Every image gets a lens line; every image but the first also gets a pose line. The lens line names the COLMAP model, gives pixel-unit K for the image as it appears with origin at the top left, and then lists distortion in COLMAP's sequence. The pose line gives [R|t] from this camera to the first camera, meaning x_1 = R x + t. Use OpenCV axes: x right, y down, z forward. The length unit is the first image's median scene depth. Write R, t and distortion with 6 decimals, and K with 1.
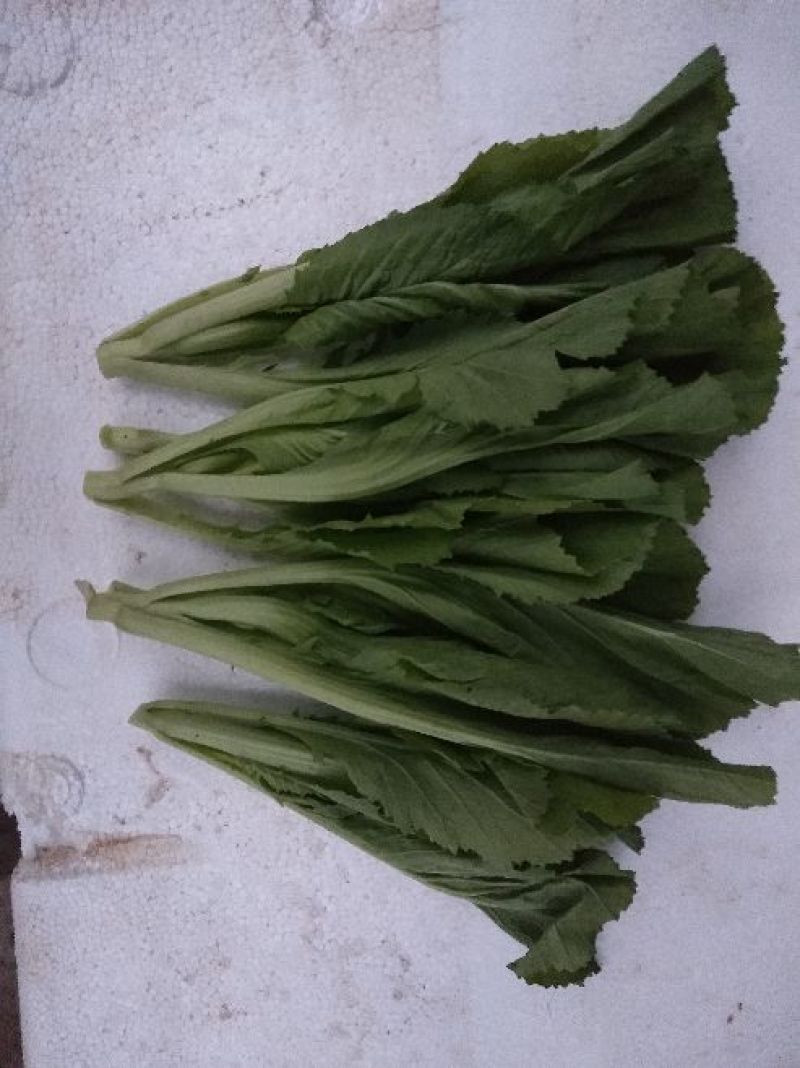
lens RADIAL K [[828.6, 0, 400.0], [0, 828.6, 534.0], [0, 0, 1]] dist [0.087052, -0.126447]
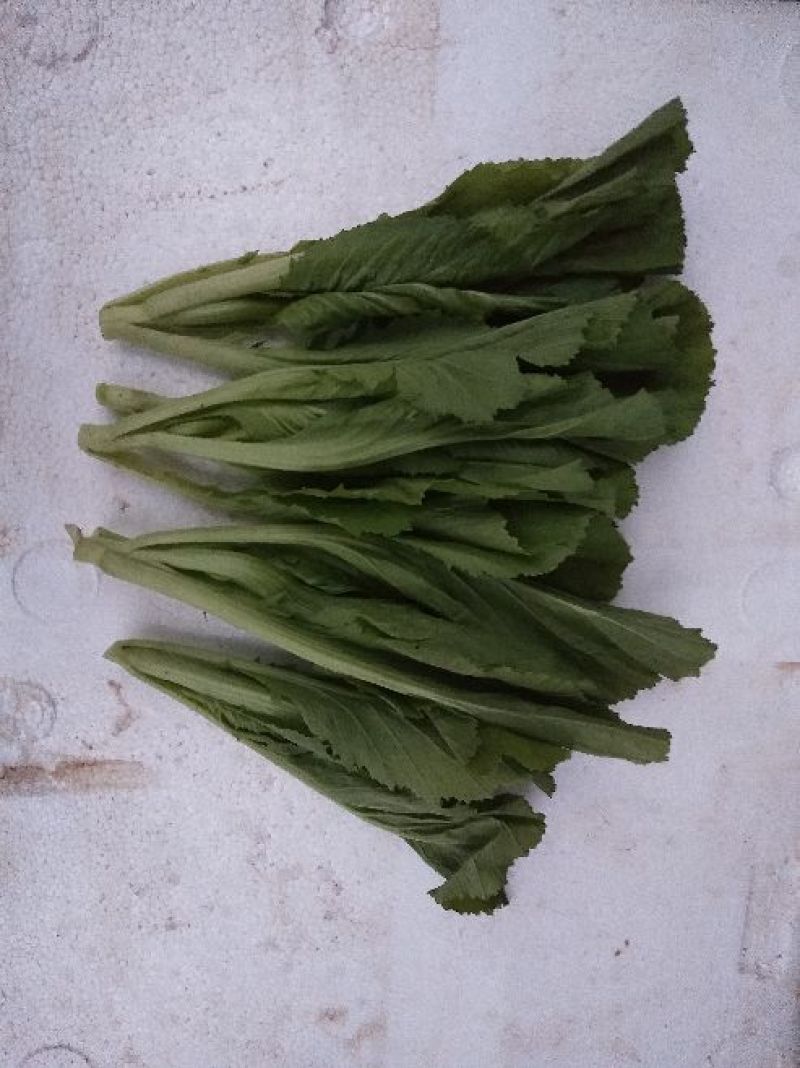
lens RADIAL K [[828.6, 0, 400.0], [0, 828.6, 534.0], [0, 0, 1]] dist [0.087052, -0.126447]
pose [[0.994583, 0.081445, 0.064588, -0.022961], [-0.083215, 0.996213, 0.025204, 0.005365], [-0.062291, -0.030442, 0.997594, -0.114895]]
